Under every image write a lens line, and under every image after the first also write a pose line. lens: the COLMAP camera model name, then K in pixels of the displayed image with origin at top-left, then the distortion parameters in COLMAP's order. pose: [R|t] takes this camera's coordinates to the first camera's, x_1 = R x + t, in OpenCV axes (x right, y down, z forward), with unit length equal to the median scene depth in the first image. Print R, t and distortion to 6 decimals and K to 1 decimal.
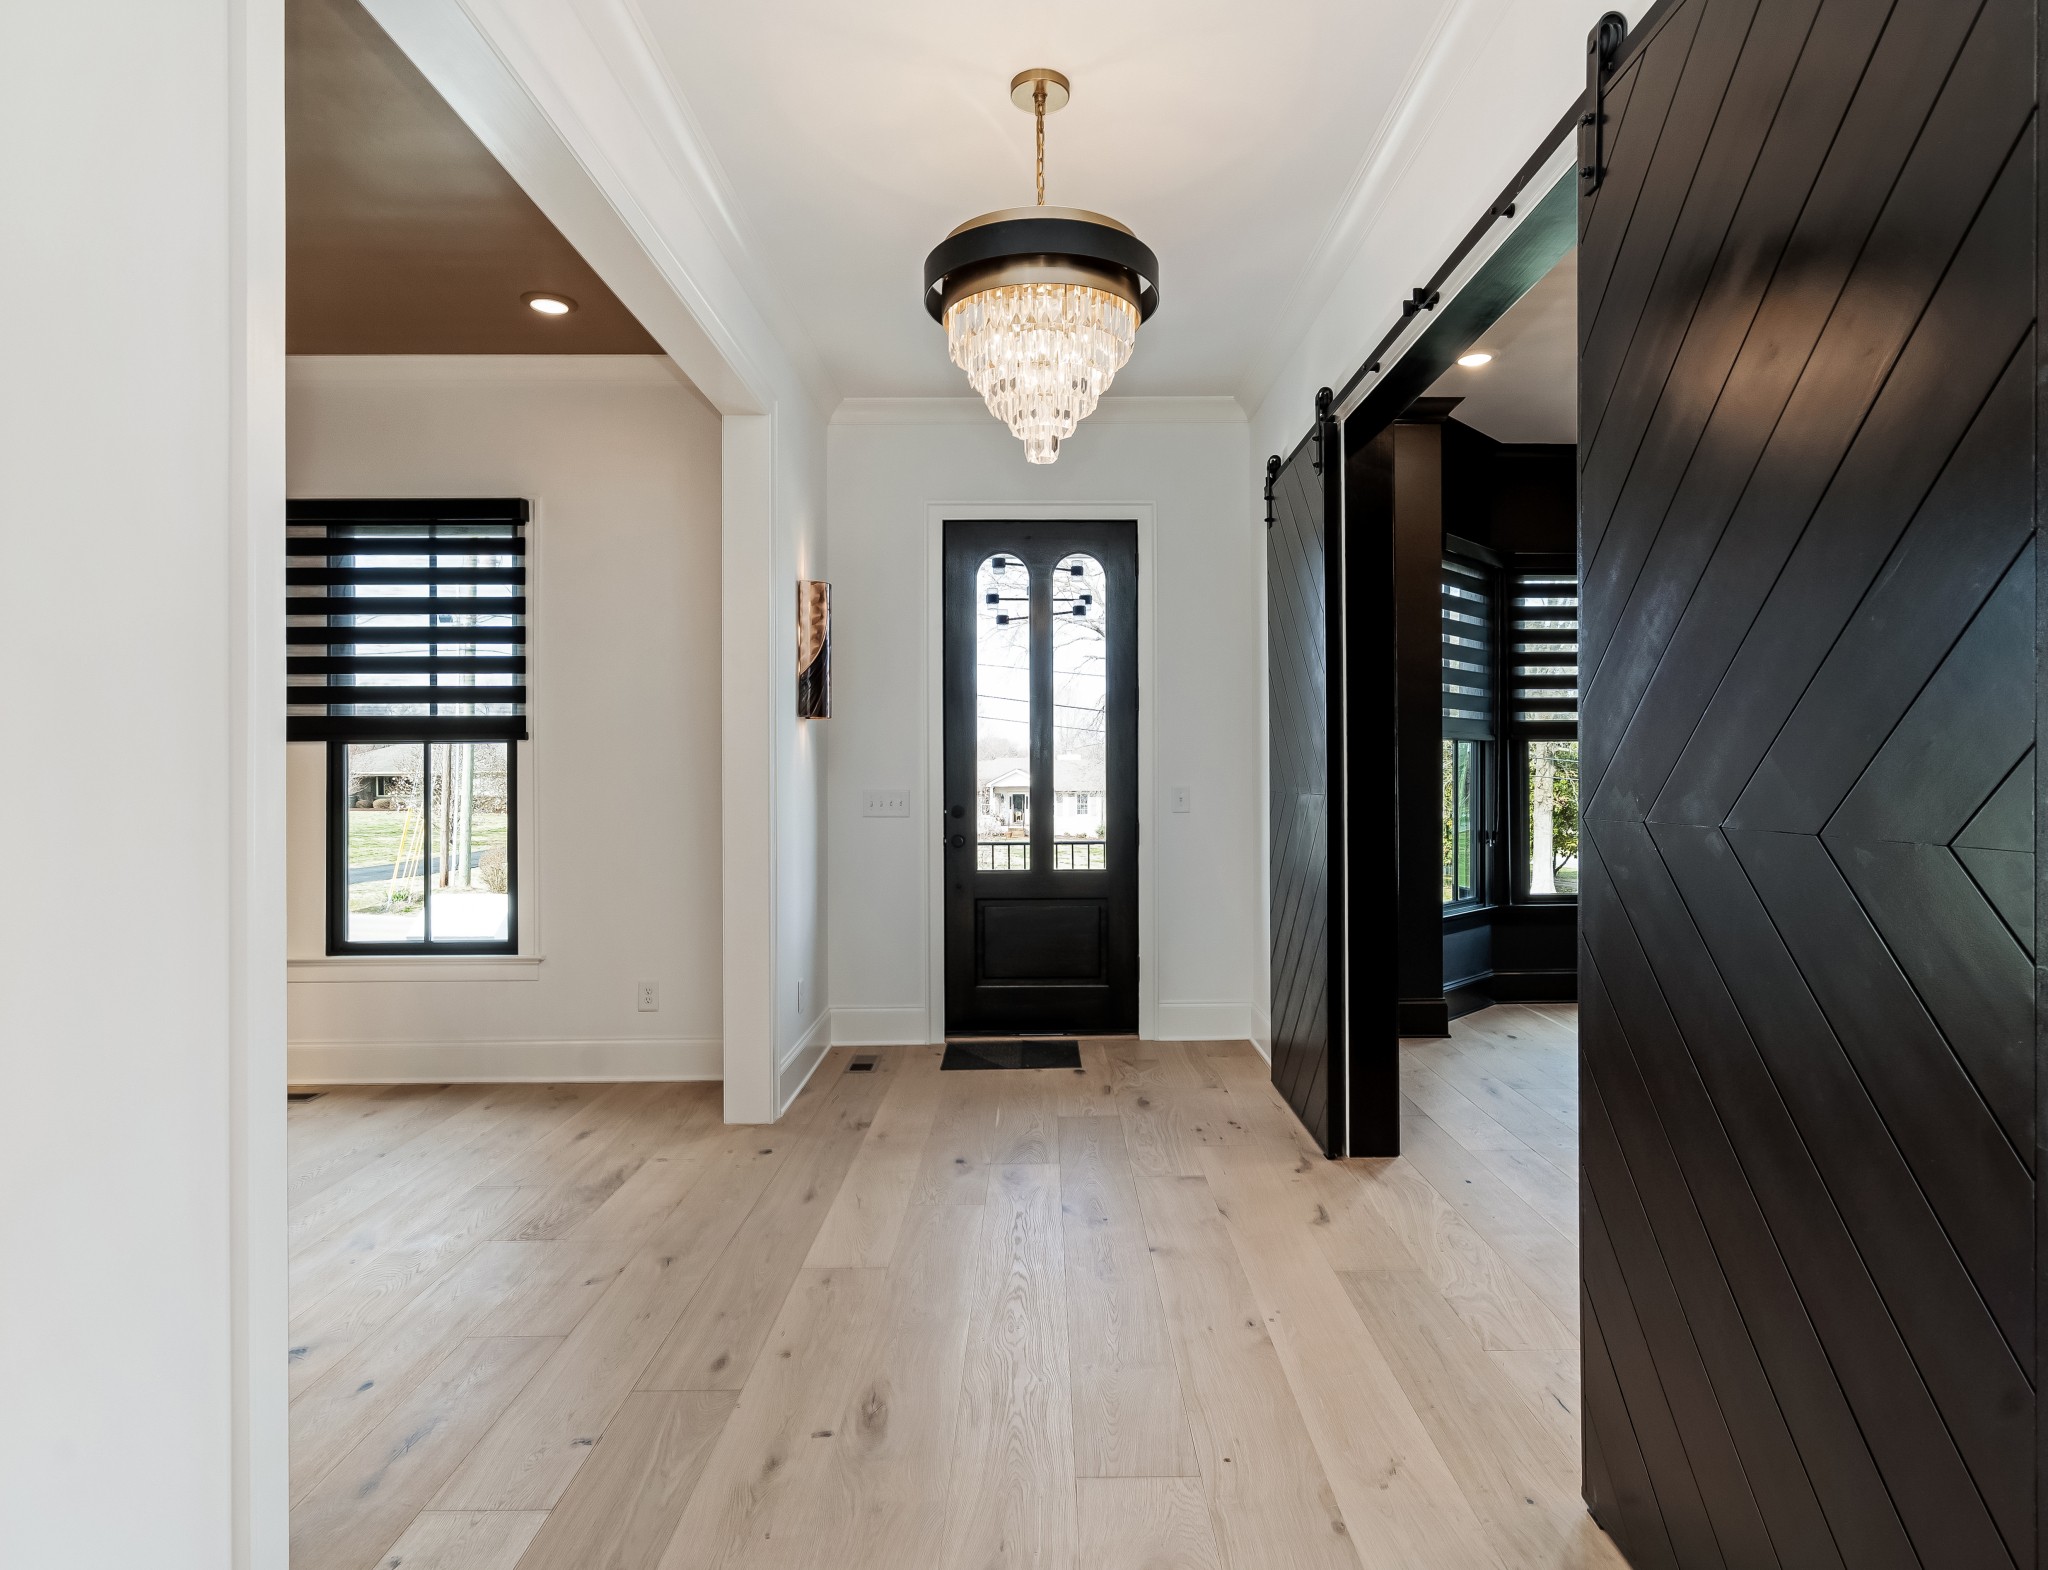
lens RADIAL K [[1151.8, 0, 1027.7], [0, 1151.8, 765.6], [0, 0, 1]] dist [0.000883, 0.000154]
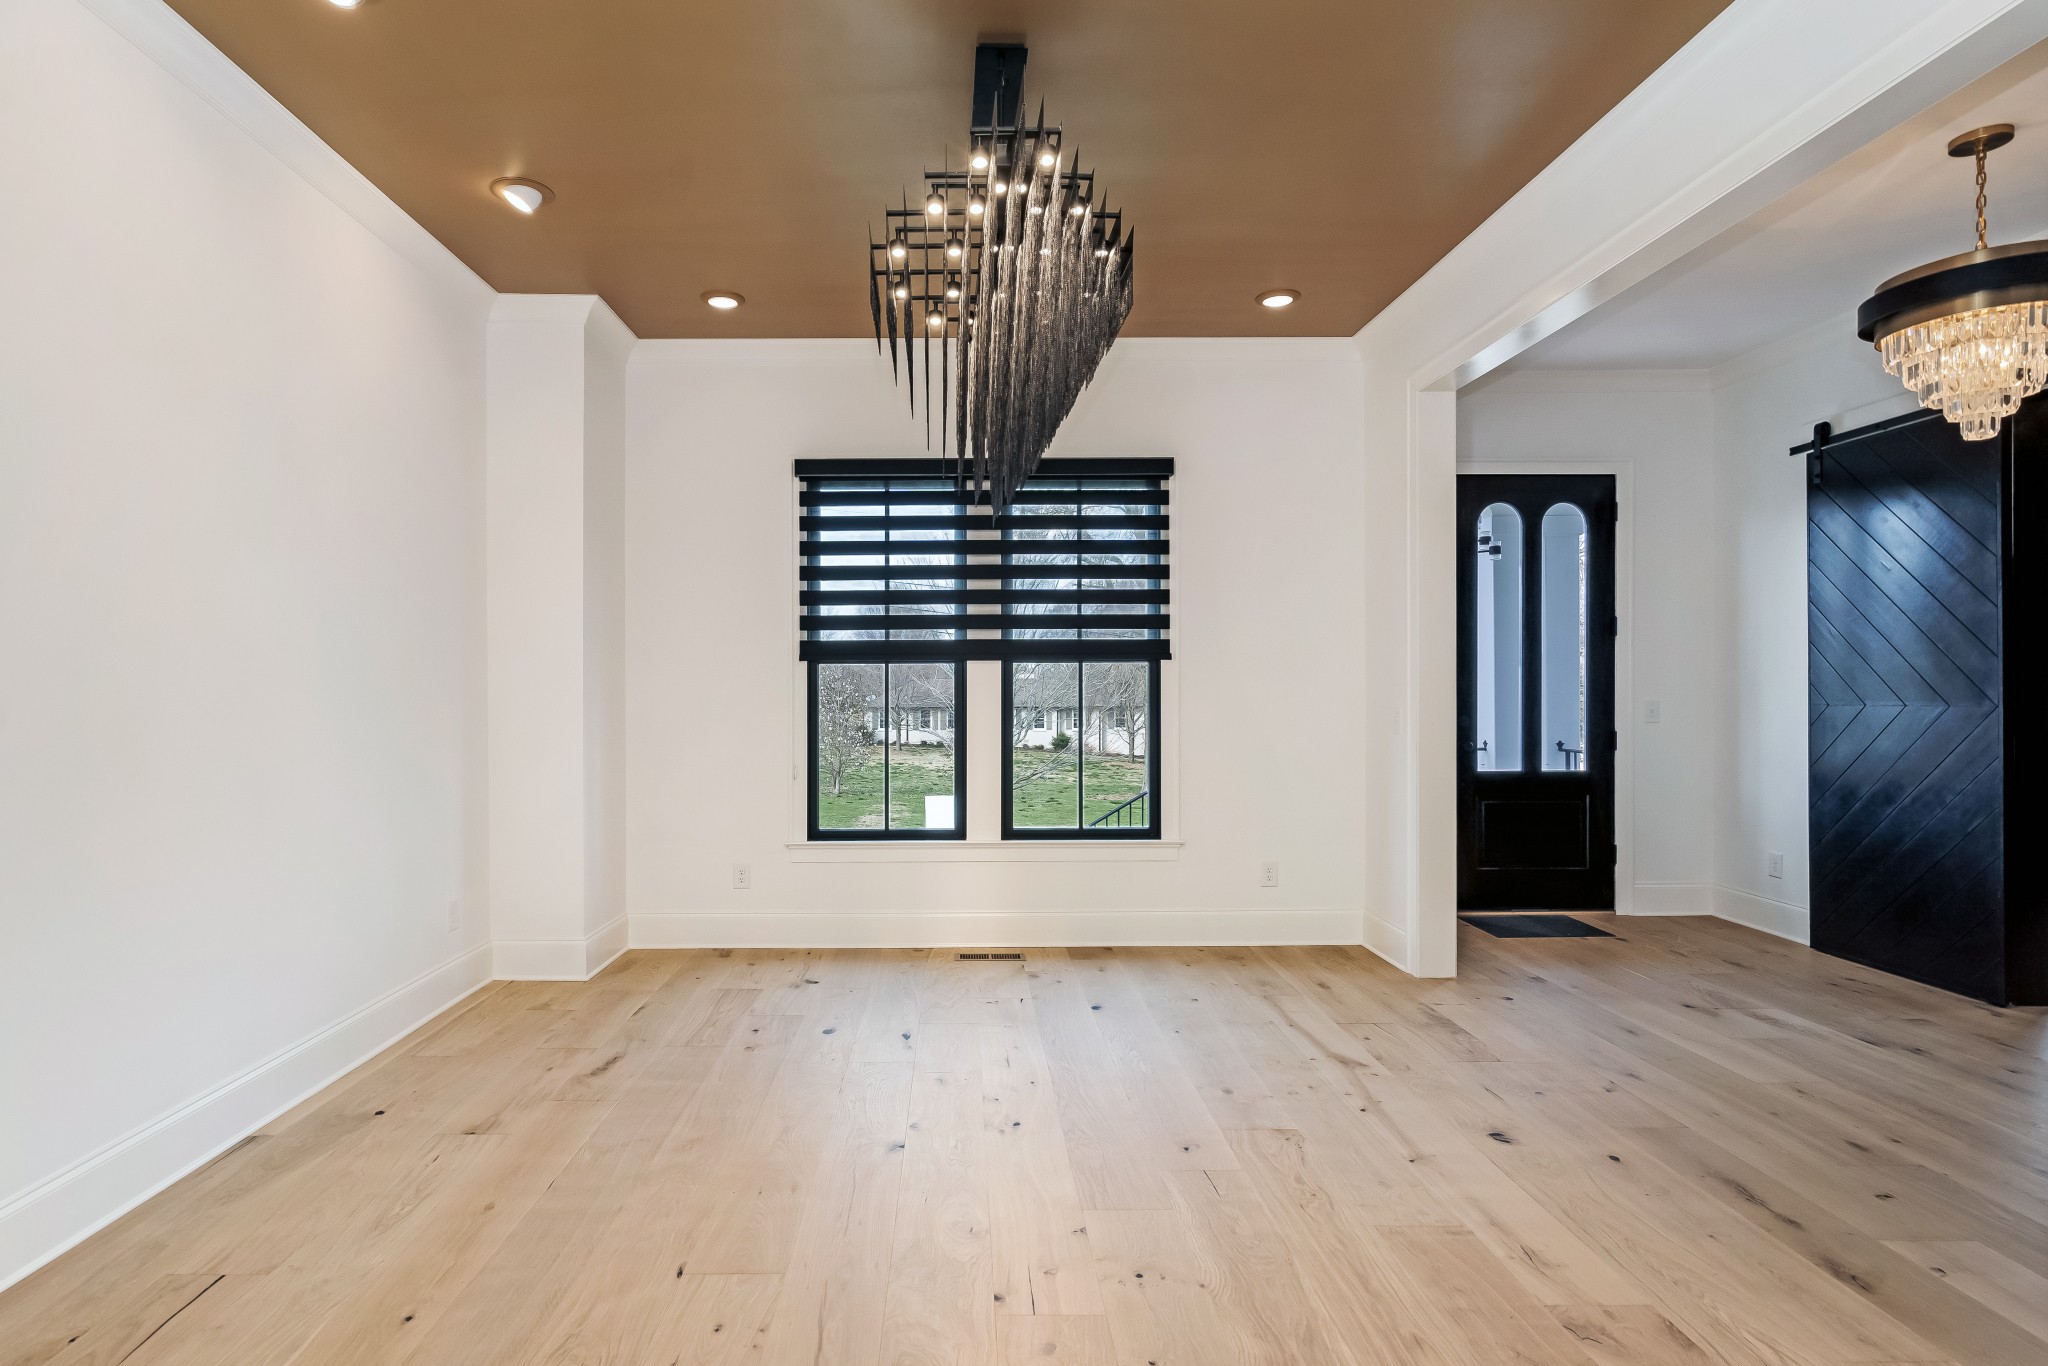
lens RADIAL K [[1001.2, 0, 1024.0], [0, 1001.2, 683.0], [0, 0, 1]] dist [-0.055062, 0.000047]
pose [[0.998752, 0.001653, -0.049923, -0.456112], [-0.001729, 0.999997, -0.001488, 0.003021], [0.049920, 0.001572, 0.998752, -0.033540]]
